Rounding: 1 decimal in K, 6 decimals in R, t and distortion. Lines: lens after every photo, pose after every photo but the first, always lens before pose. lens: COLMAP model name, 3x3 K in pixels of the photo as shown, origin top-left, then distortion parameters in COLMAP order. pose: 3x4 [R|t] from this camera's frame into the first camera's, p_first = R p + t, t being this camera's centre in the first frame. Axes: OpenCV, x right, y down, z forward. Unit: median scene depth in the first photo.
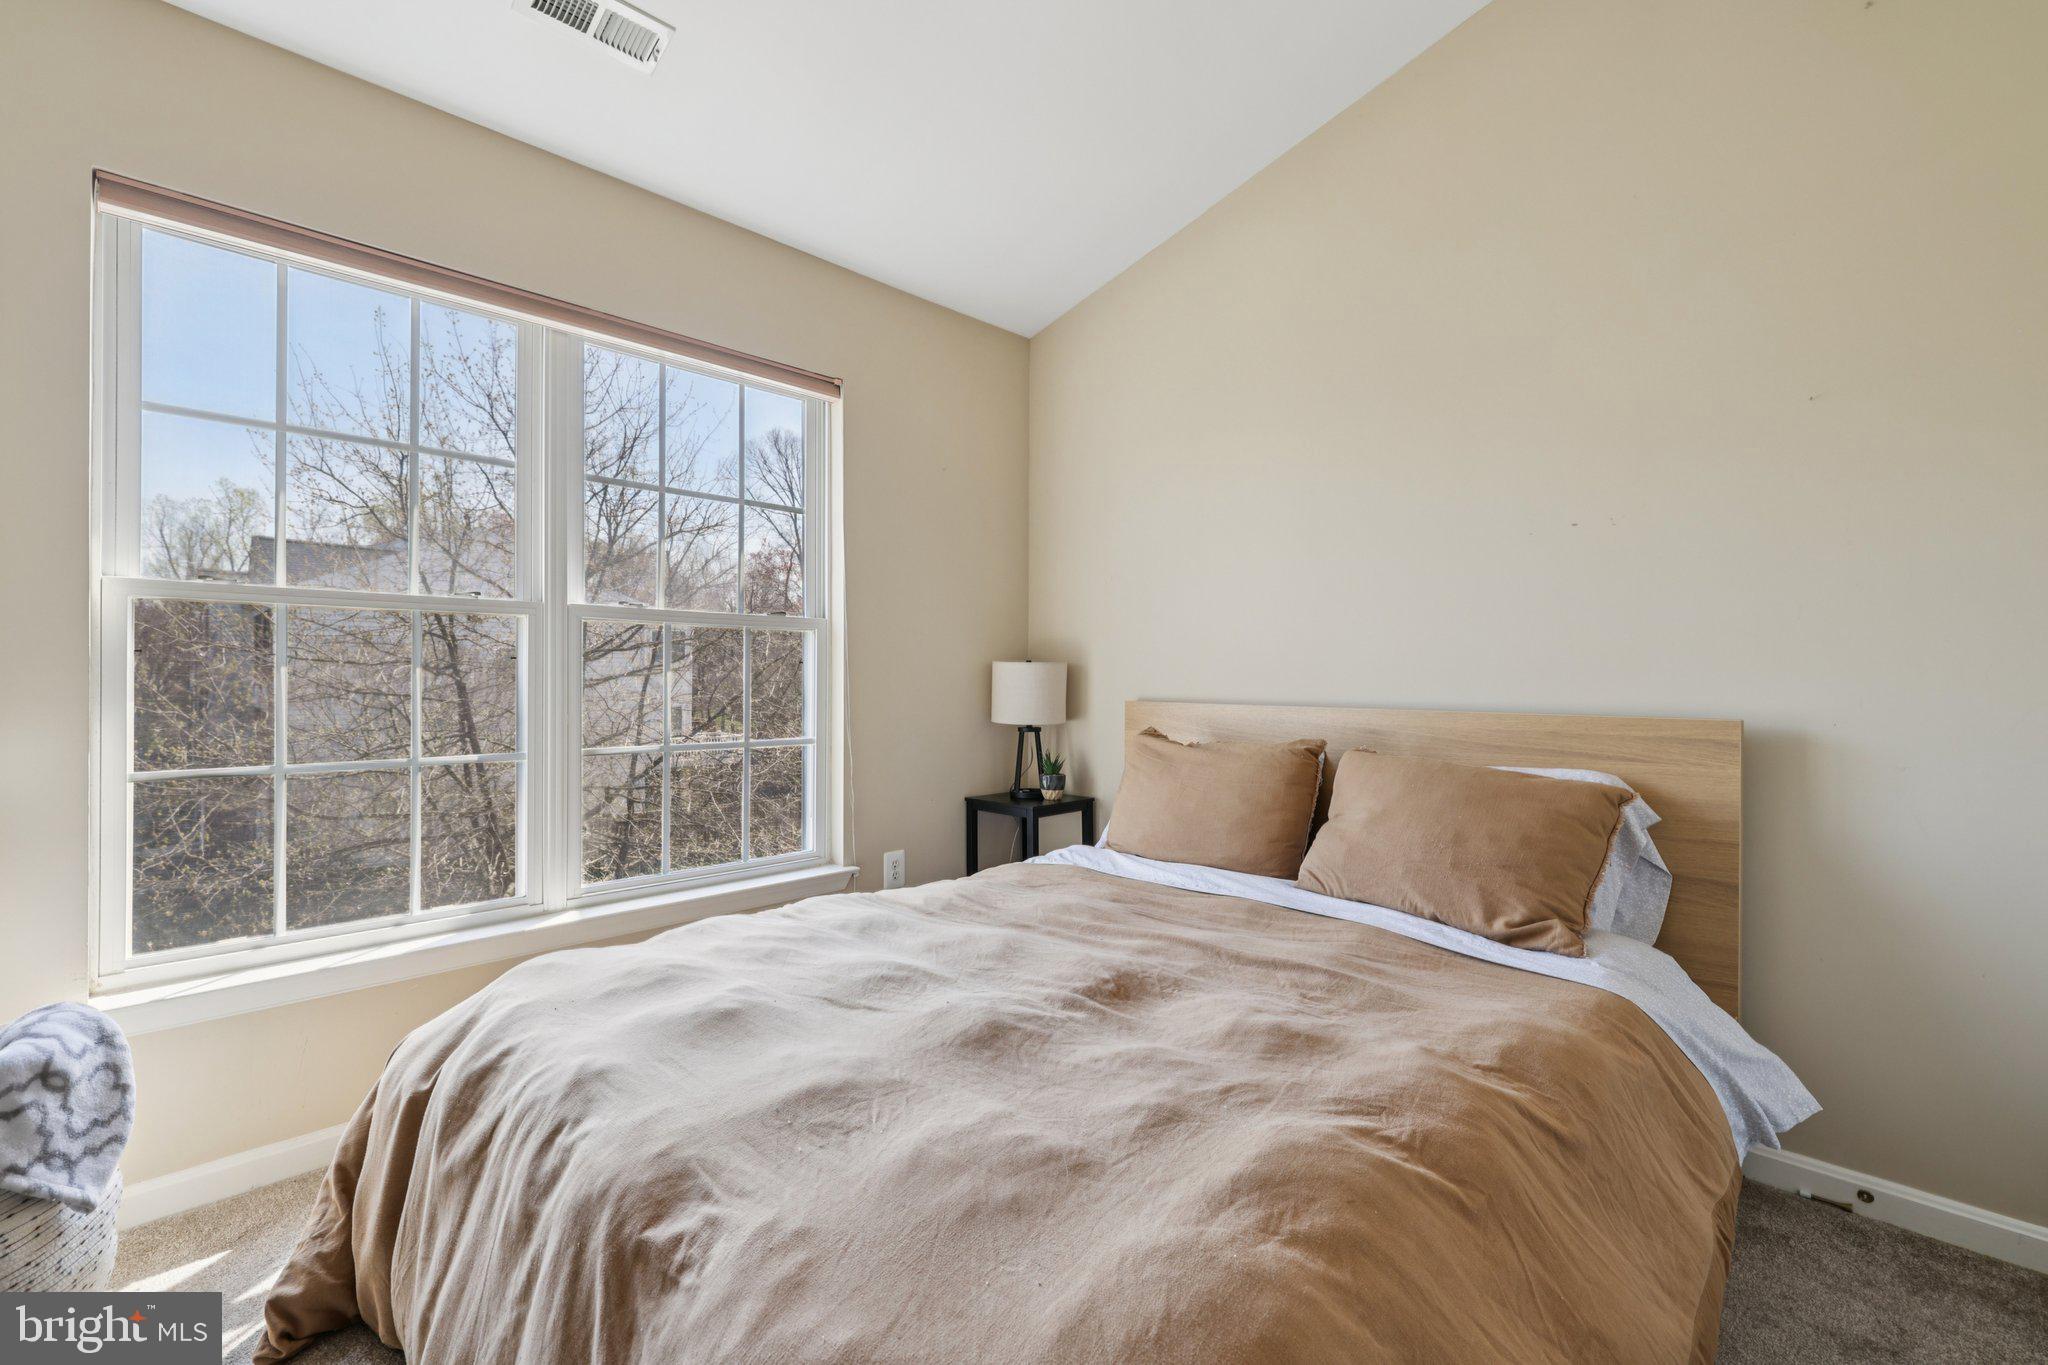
lens RADIAL K [[863.9, 0, 1017.6], [0, 863.9, 678.2], [0, 0, 1]] dist [-0.000239, 0.000041]
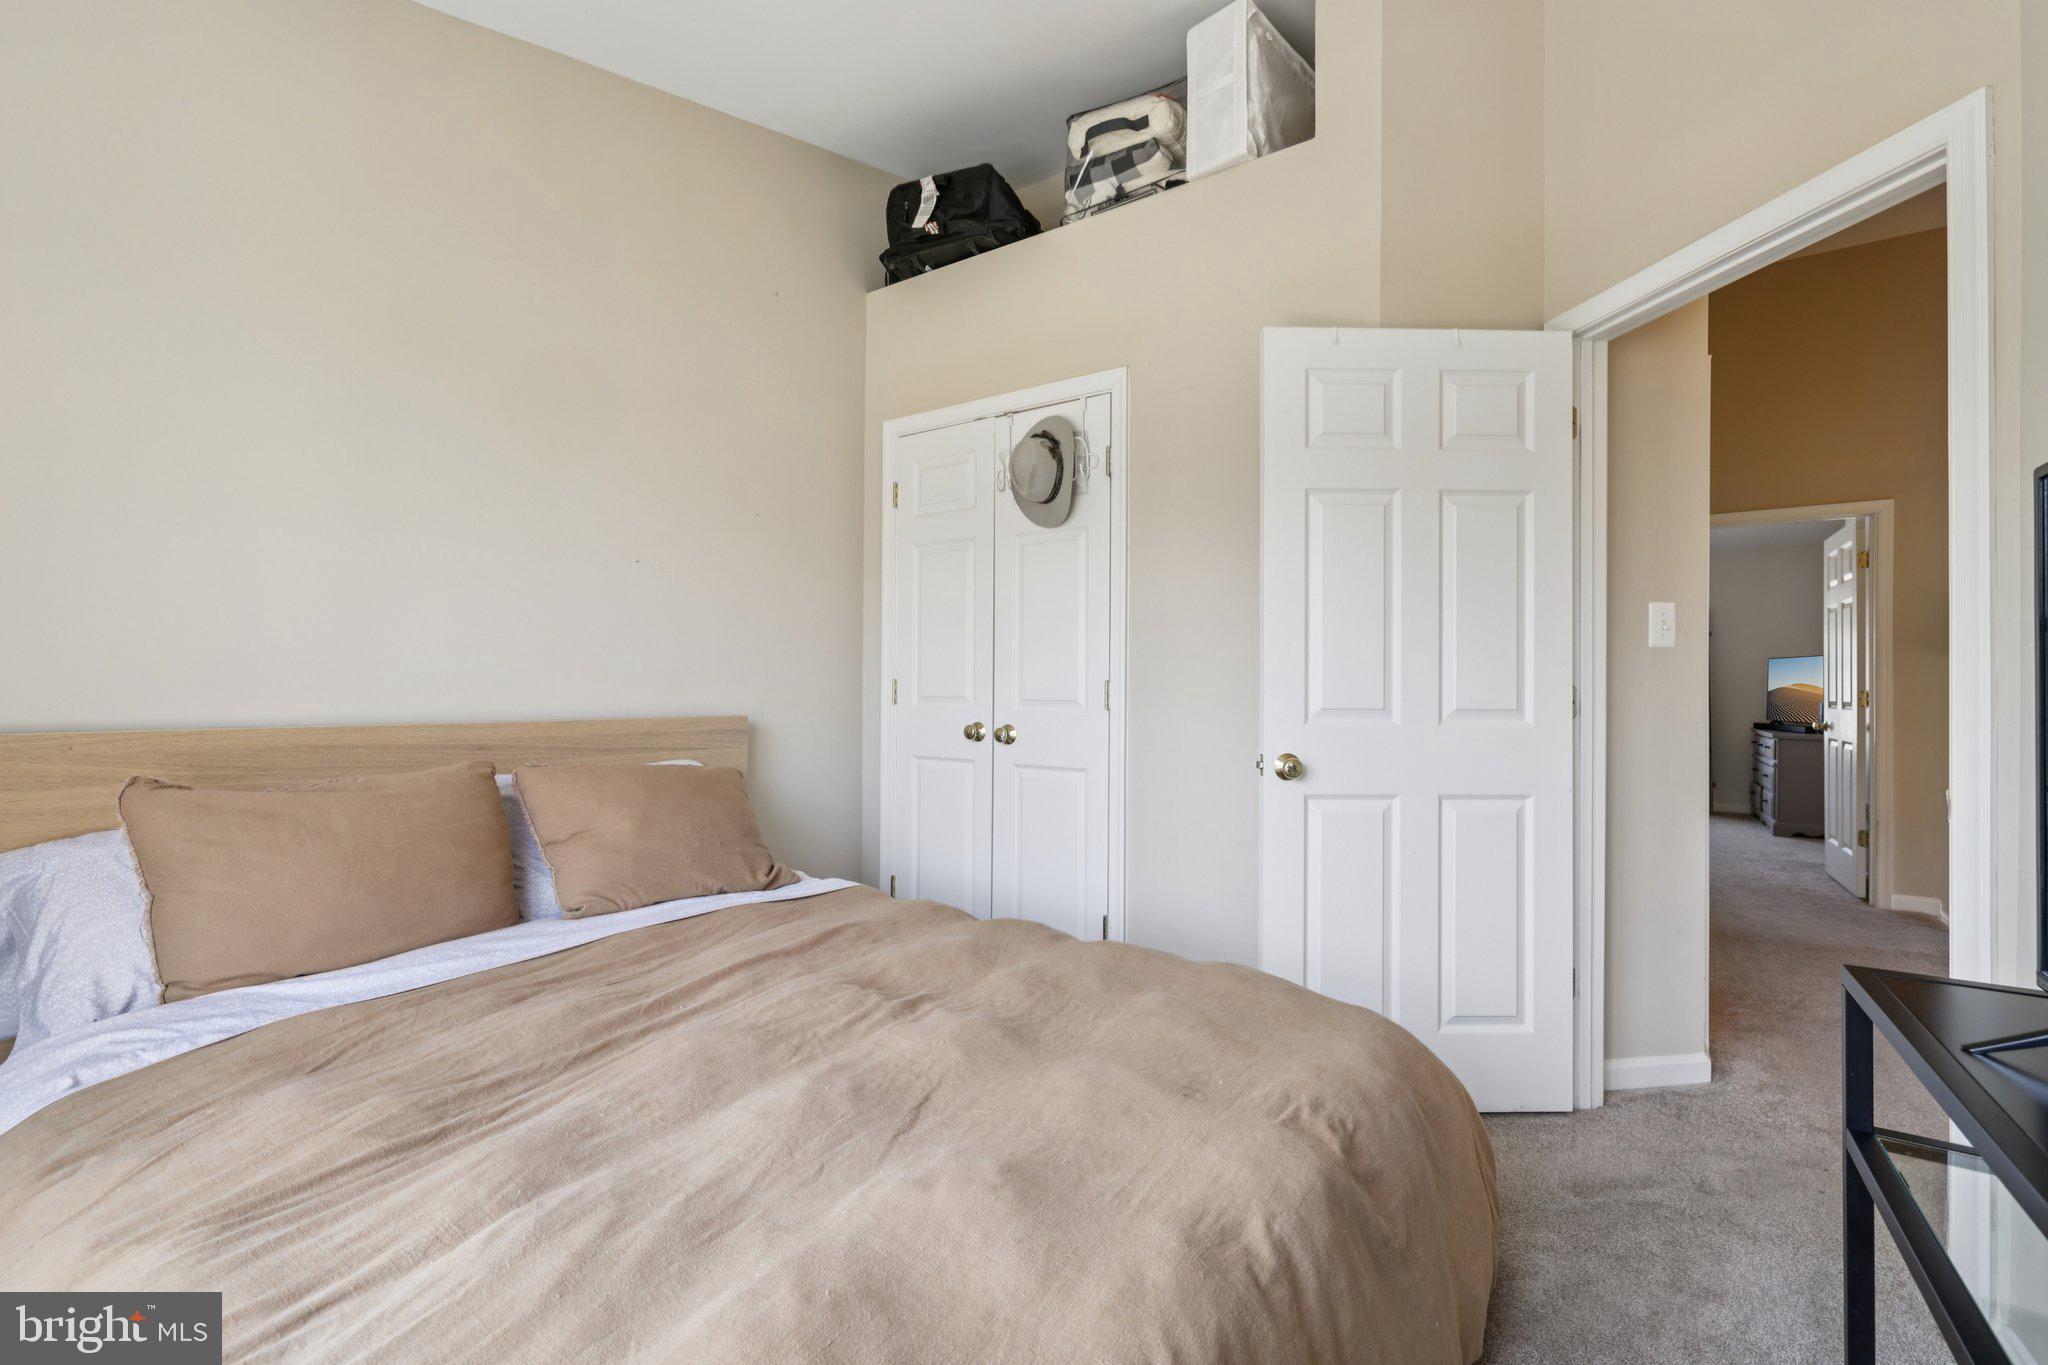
lens RADIAL K [[863.9, 0, 1007.9], [0, 863.9, 684.5], [0, 0, 1]] dist [-0.000239, 0.000041]
pose [[-0.198145, 0.003376, 0.980167, -0.733672], [-0.001381, 0.999992, -0.003723, -0.001296], [-0.980172, -0.002091, -0.198139, 0.820927]]
